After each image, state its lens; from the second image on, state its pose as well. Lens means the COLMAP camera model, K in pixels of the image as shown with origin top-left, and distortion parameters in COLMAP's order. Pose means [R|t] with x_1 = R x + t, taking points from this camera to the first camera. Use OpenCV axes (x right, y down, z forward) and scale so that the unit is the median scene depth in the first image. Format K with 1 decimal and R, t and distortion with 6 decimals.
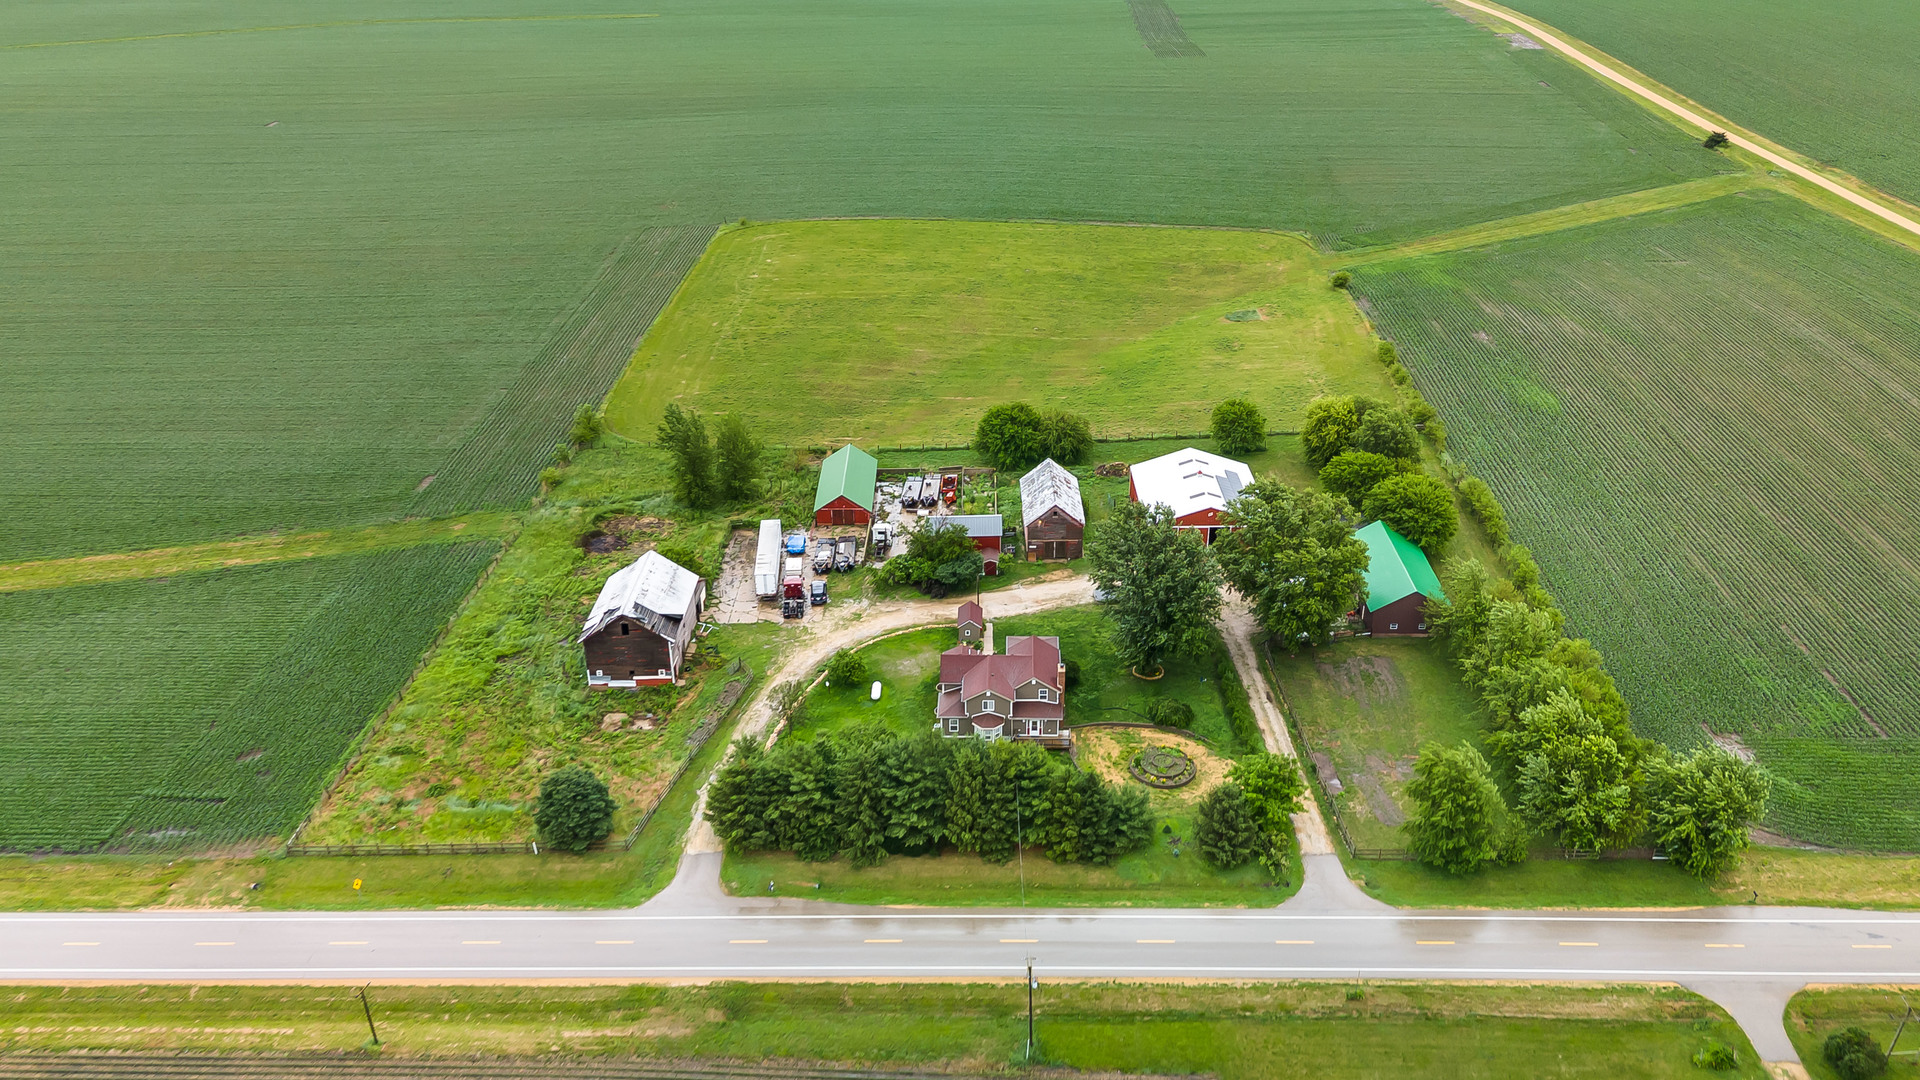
lens RADIAL K [[1436.8, 0, 960.0], [0, 1436.8, 540.0], [0, 0, 1]] dist [0.079178, -0.083132]
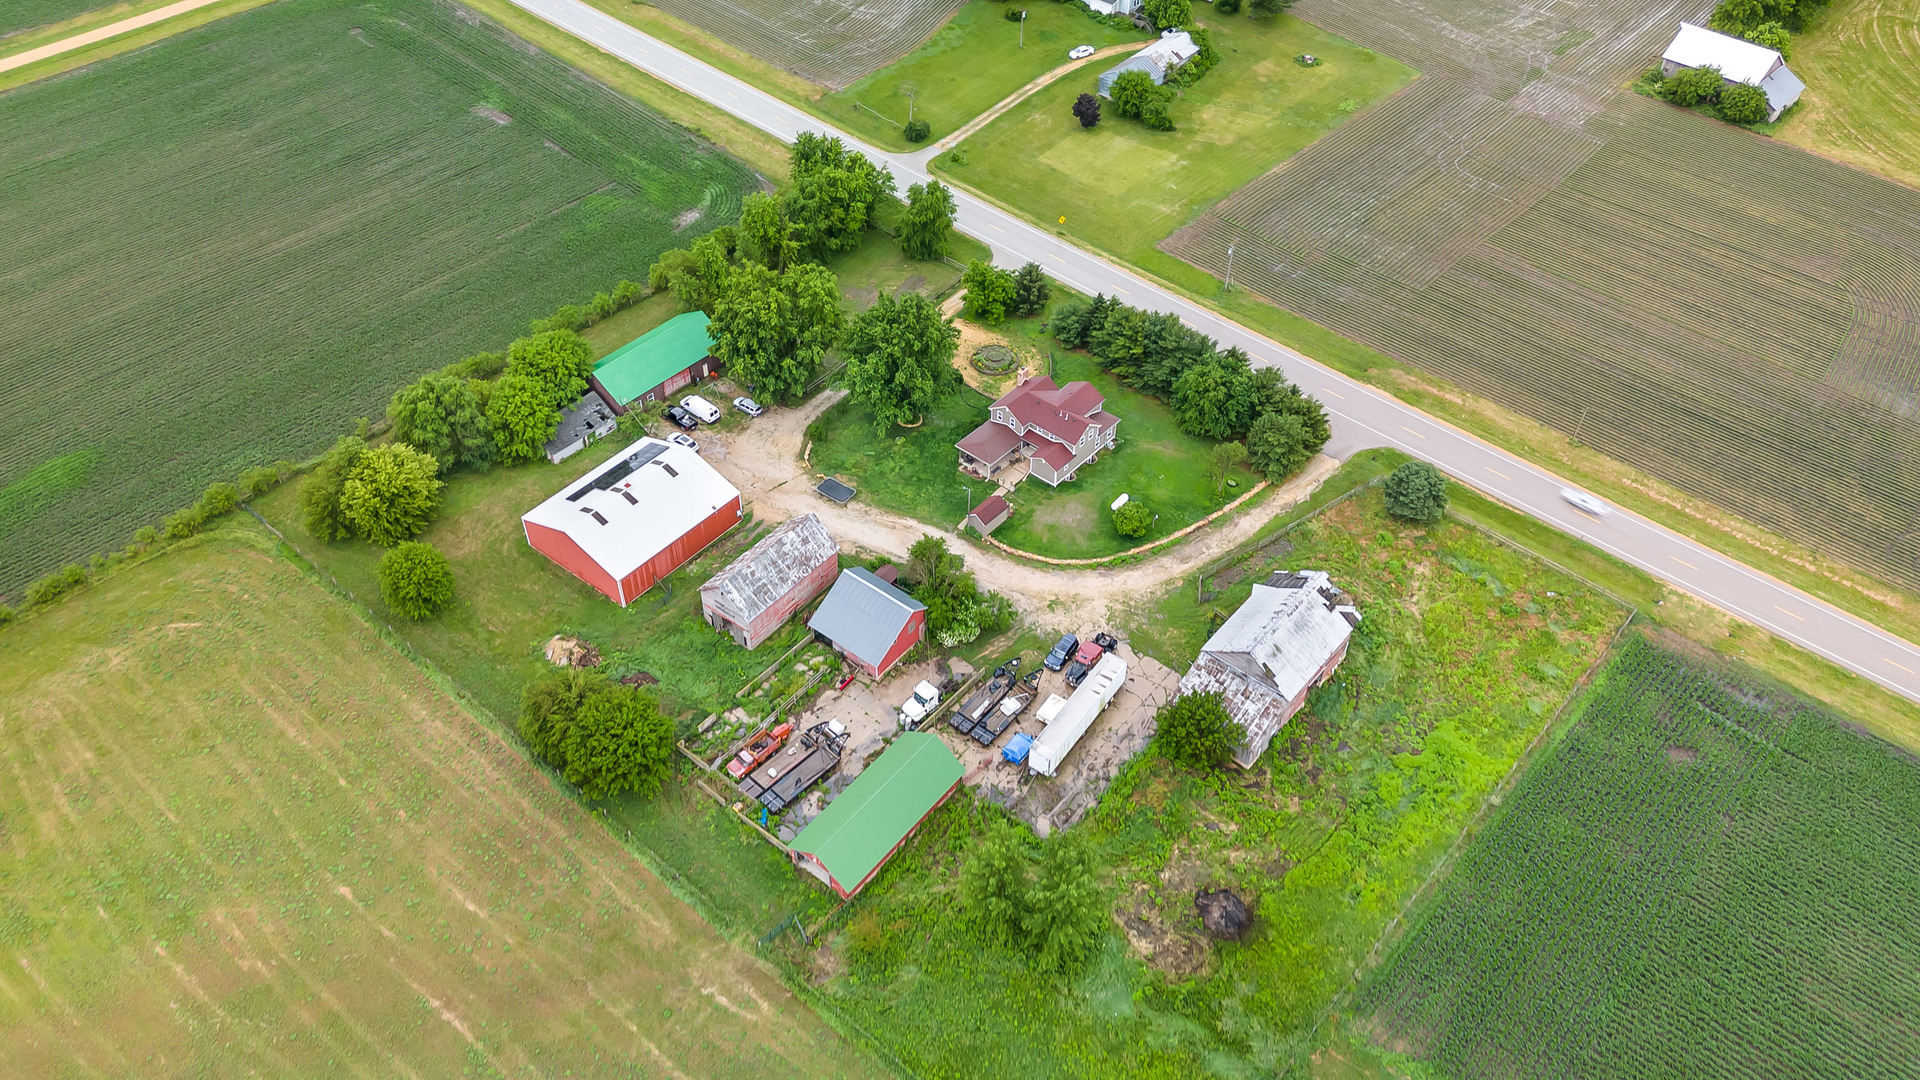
lens RADIAL K [[1436.8, 0, 960.0], [0, 1436.8, 540.0], [0, 0, 1]] dist [0.079178, -0.083132]
pose [[-0.778236, -0.434627, 0.453263, -0.500903], [0.290819, 0.390280, 0.873559, -0.930546], [-0.556572, 0.811653, -0.177332, 1.351928]]
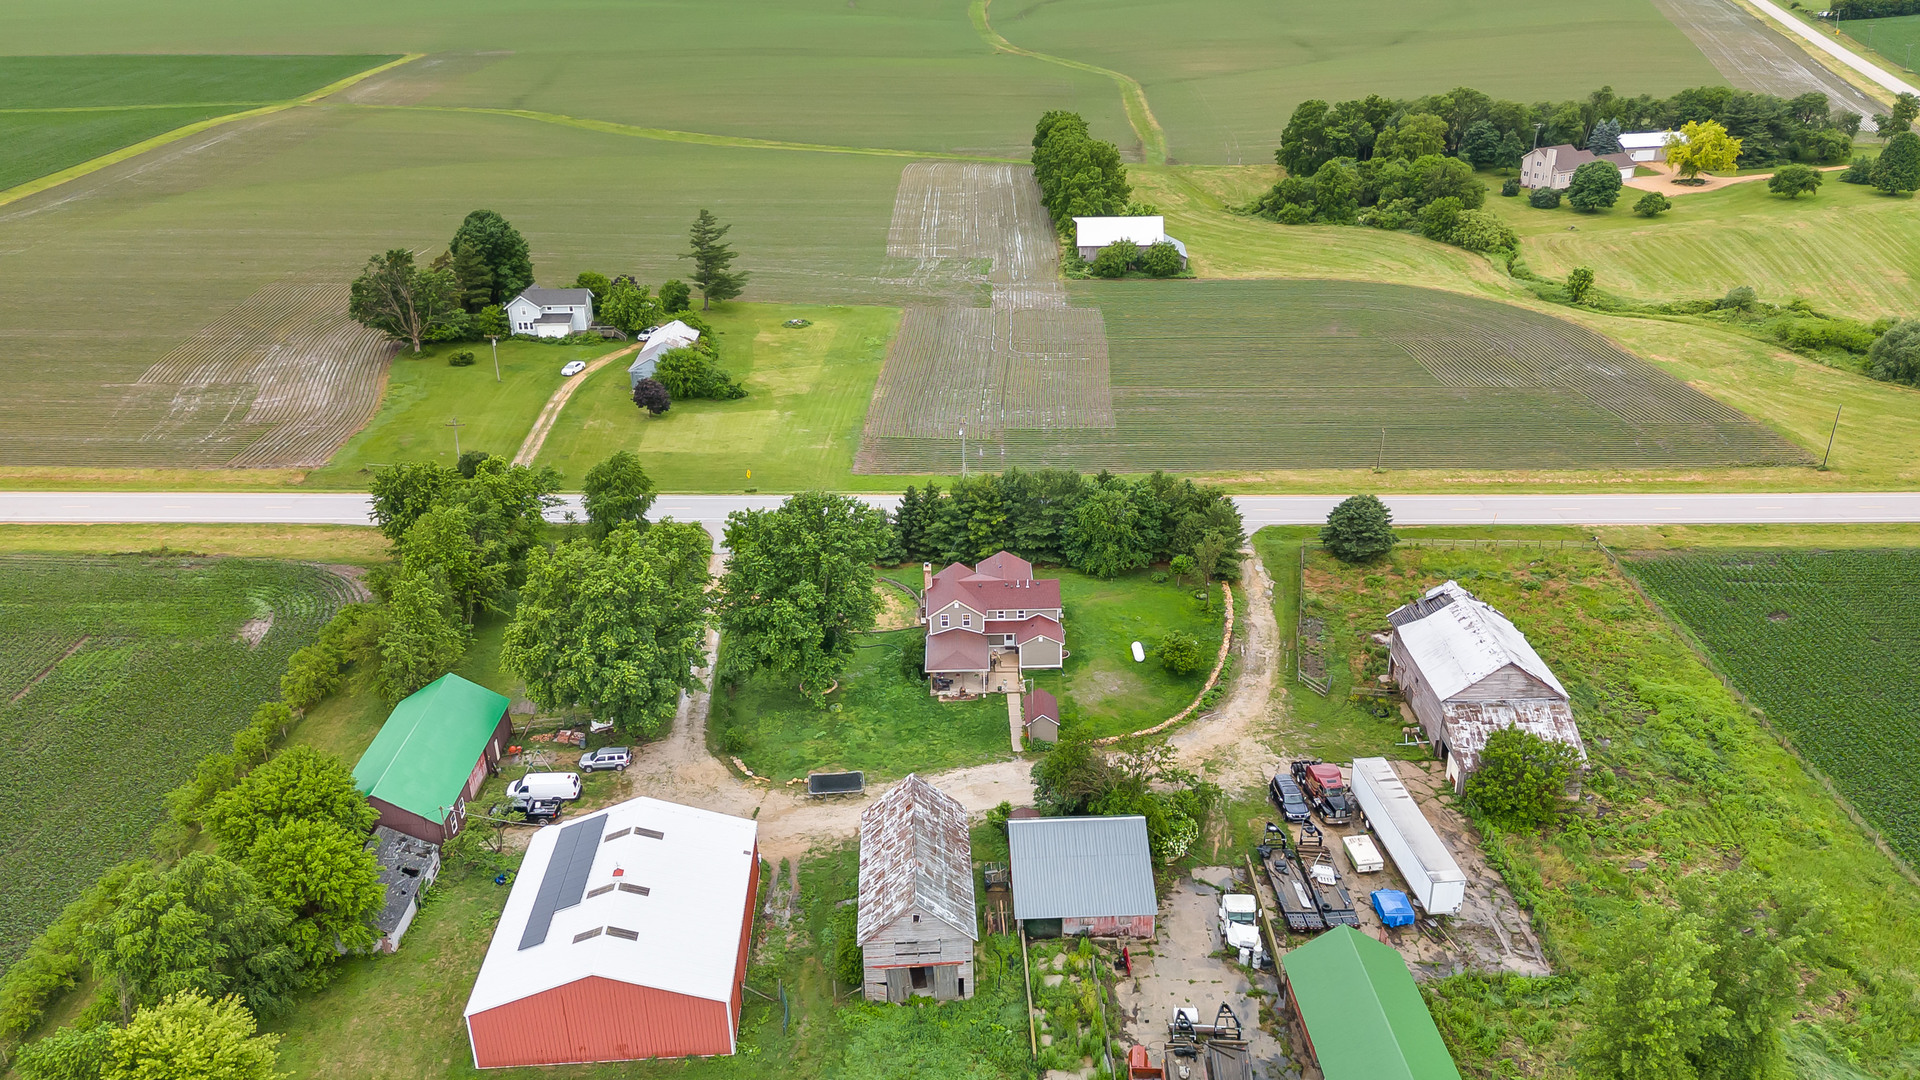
lens RADIAL K [[1436.8, 0, 960.0], [0, 1436.8, 540.0], [0, 0, 1]] dist [0.079178, -0.083132]
pose [[-0.998973, 0.040931, -0.019414, 0.067687], [0.009654, 0.611055, 0.791529, -0.658114], [0.044262, 0.790529, -0.610823, 1.546961]]
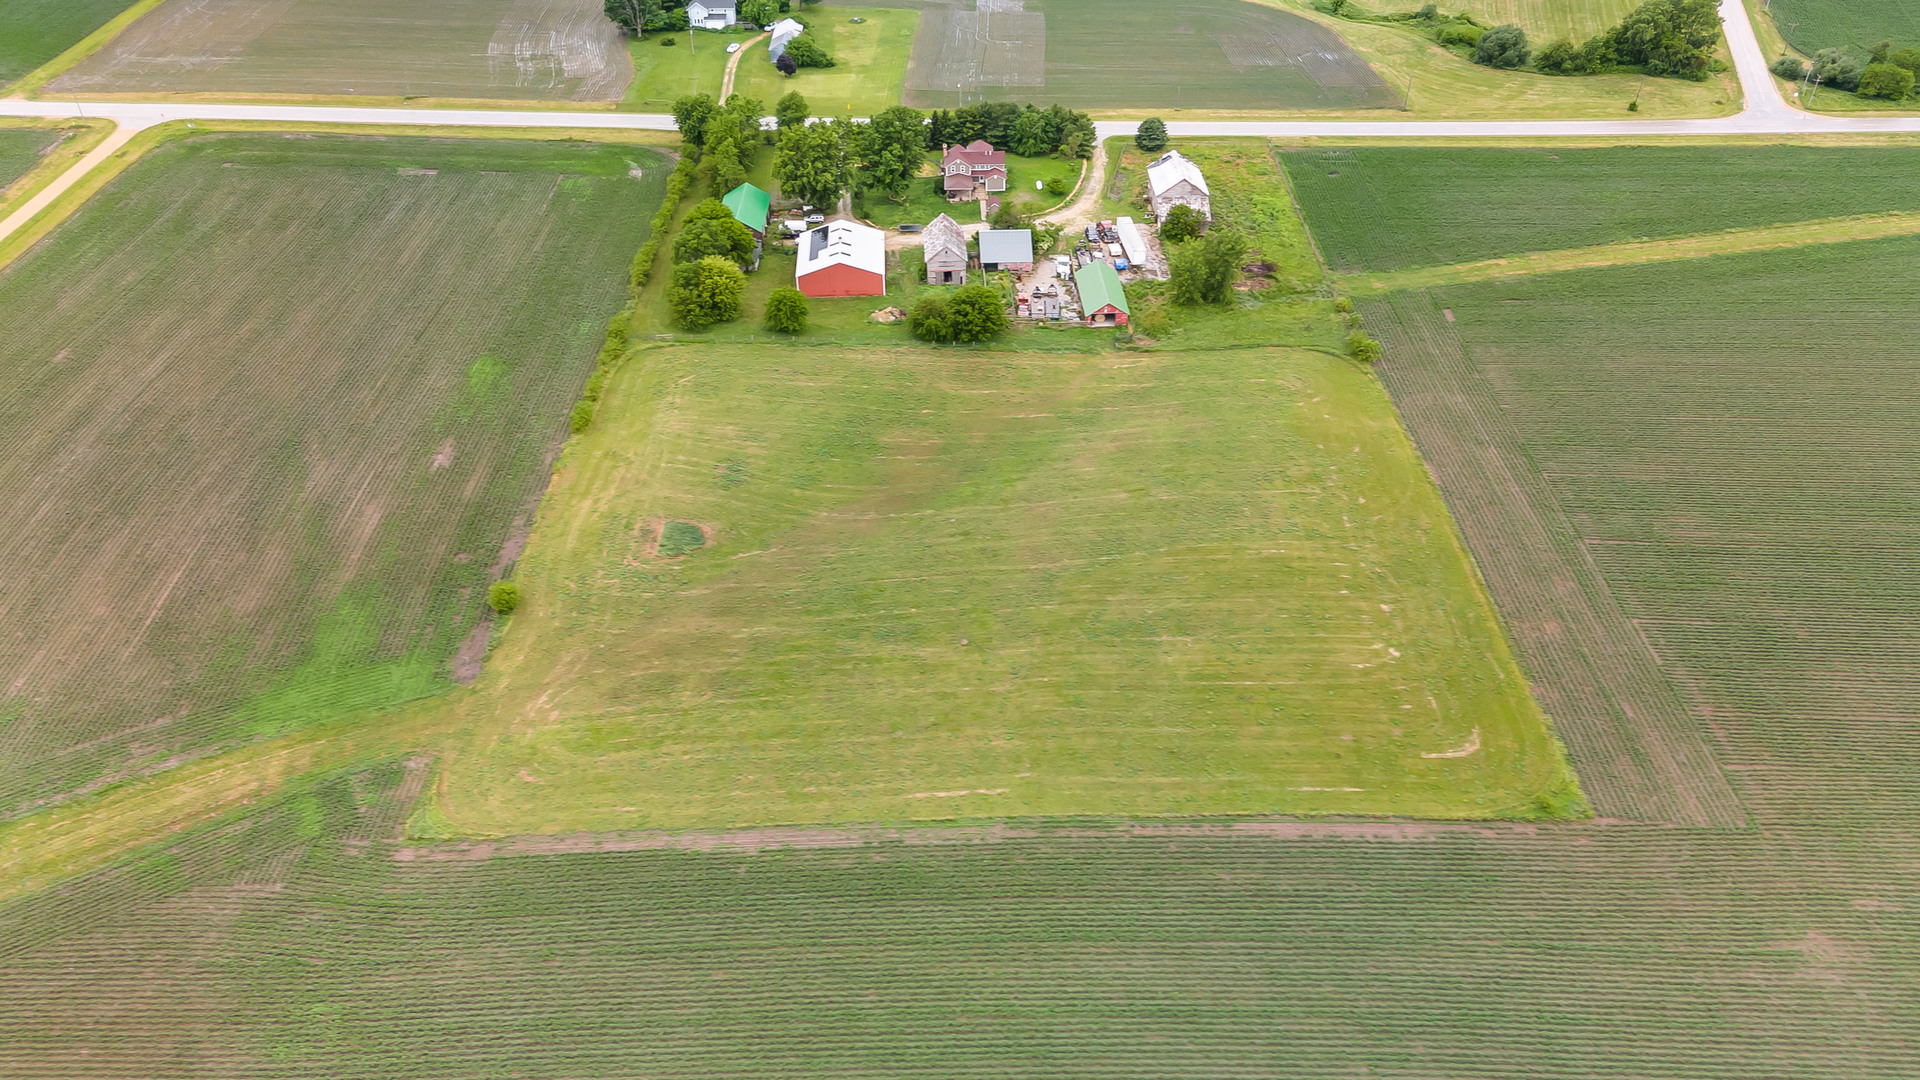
lens RADIAL K [[1437.5, 0, 961.9], [0, 1437.5, 519.6], [0, 0, 1]] dist [0.067485, -0.085076]
pose [[-0.999010, 0.036732, -0.025096, 0.118501], [-0.006058, 0.446541, 0.894743, -1.514274], [0.044072, 0.894009, -0.445876, 2.387011]]
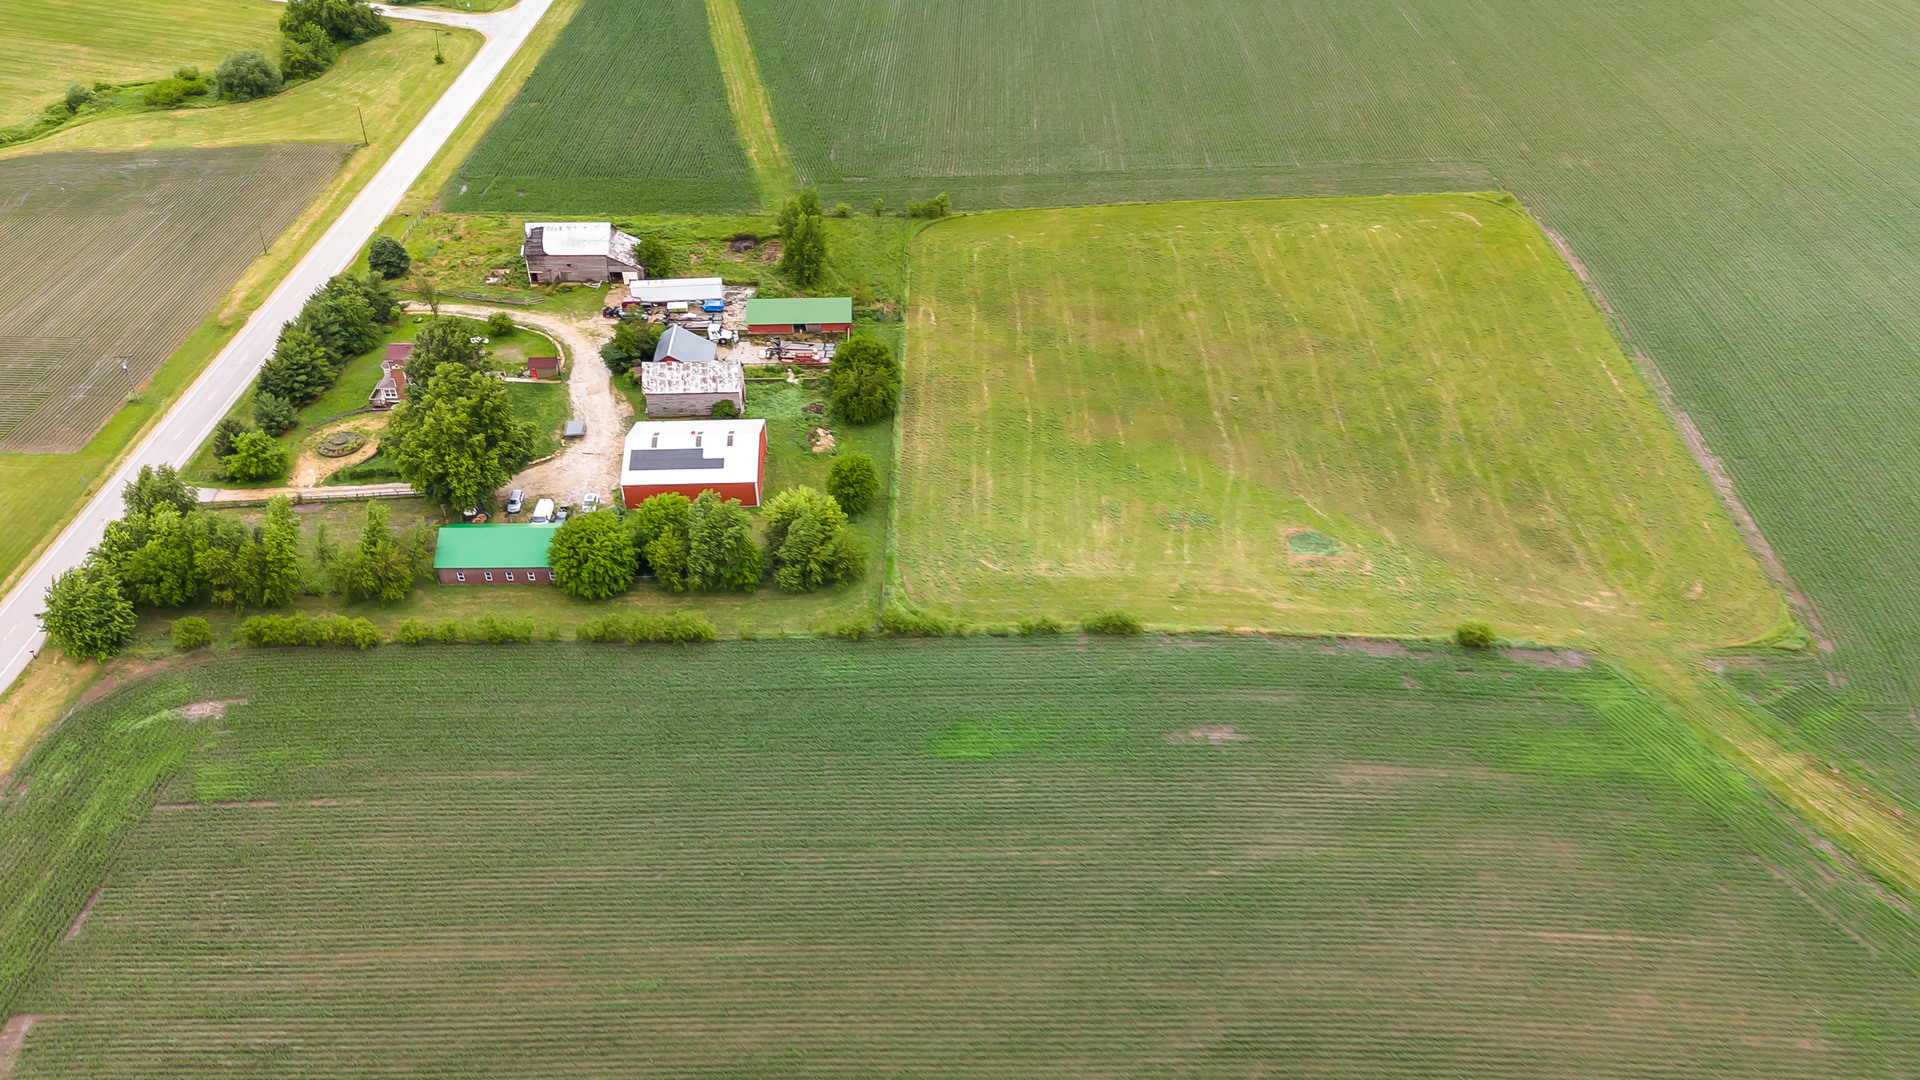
lens RADIAL K [[1436.8, 0, 960.0], [0, 1436.8, 540.0], [0, 0, 1]] dist [0.079178, -0.083132]
pose [[0.028927, 0.610993, -0.791107, 1.364162], [-0.463017, 0.709602, 0.531113, -0.833915], [0.885877, 0.350932, 0.303427, 1.110126]]
